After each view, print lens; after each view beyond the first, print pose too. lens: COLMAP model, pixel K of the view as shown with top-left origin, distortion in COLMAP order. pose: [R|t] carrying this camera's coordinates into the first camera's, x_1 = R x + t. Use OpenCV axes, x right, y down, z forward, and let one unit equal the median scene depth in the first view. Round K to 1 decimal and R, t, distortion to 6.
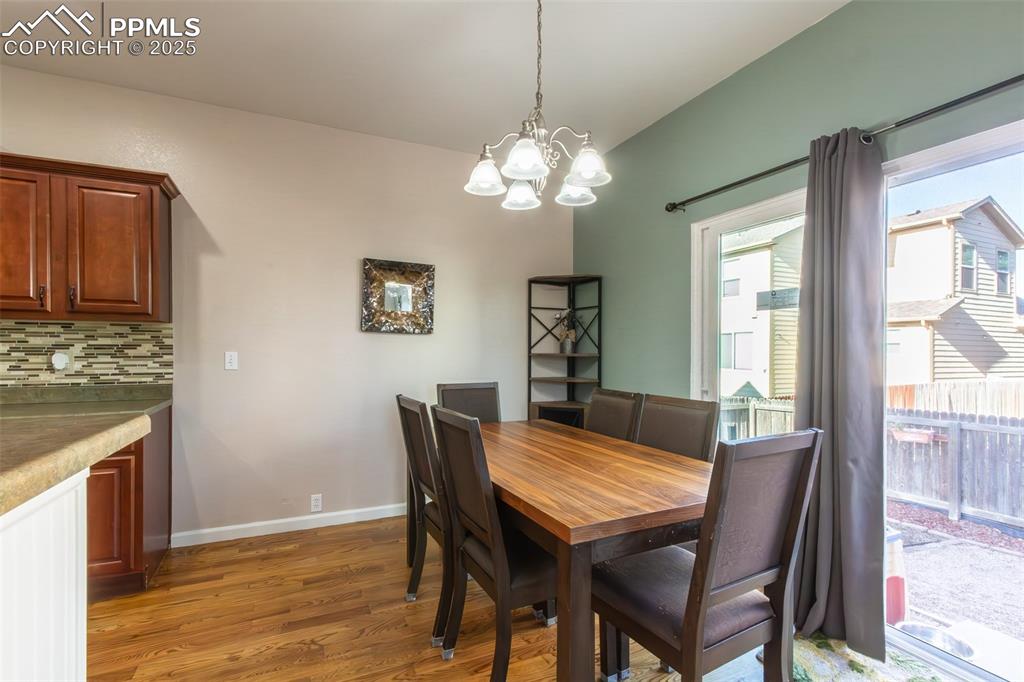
lens RADIAL K [[479.8, 0, 504.9], [0, 479.8, 357.3], [0, 0, 1]] dist [0.009553, -0.001411]
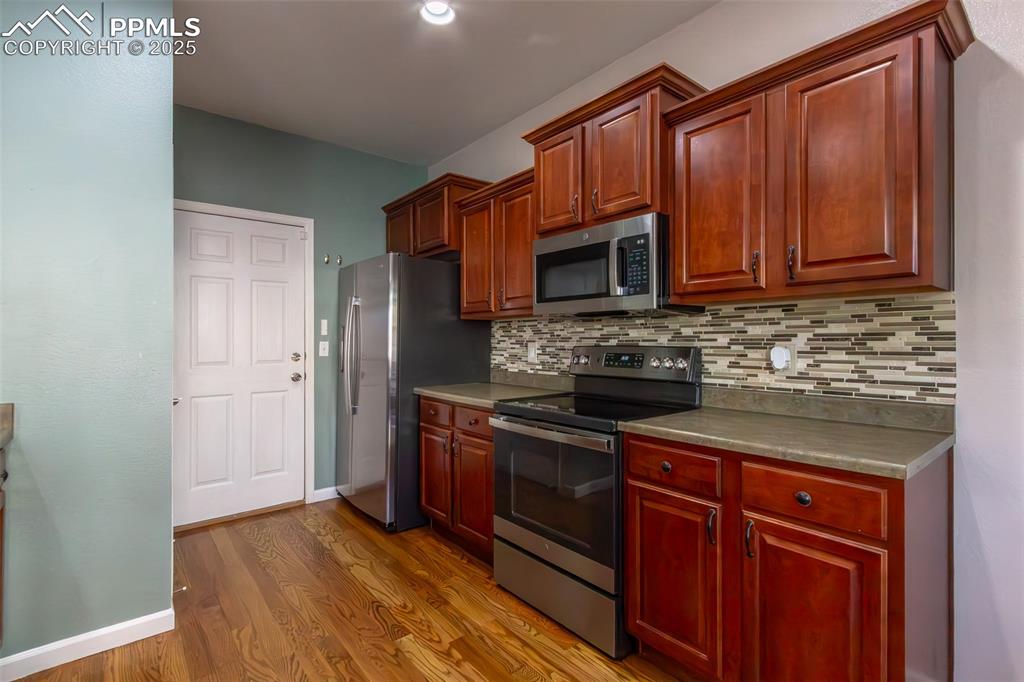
lens RADIAL K [[479.8, 0, 510.5], [0, 479.8, 340.5], [0, 0, 1]] dist [0.009553, -0.001411]
pose [[0.264390, -0.004794, -0.964404, -0.316233], [-0.009339, 0.999928, -0.007531, -0.008059], [0.964371, 0.010998, 0.264326, 0.399379]]
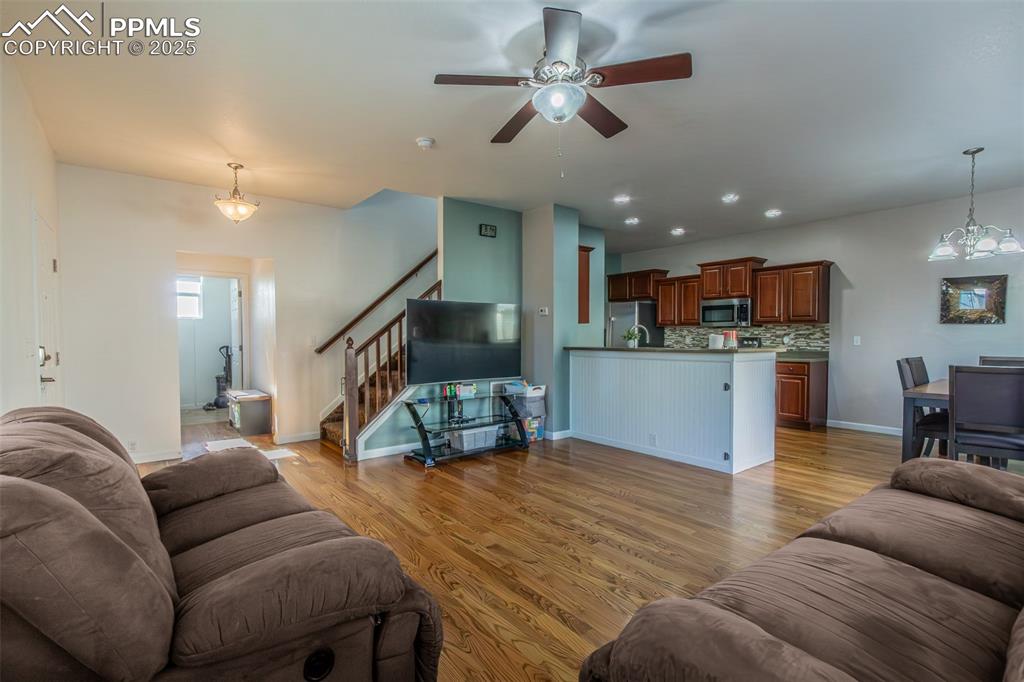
lens RADIAL K [[479.8, 0, 503.3], [0, 479.8, 345.1], [0, 0, 1]] dist [0.009553, -0.001411]
pose [[0.242737, 0.014690, -0.969981, 1.122888], [-0.014300, 0.999831, 0.011564, 0.024265], [0.969987, 0.011064, 0.242906, -1.011796]]
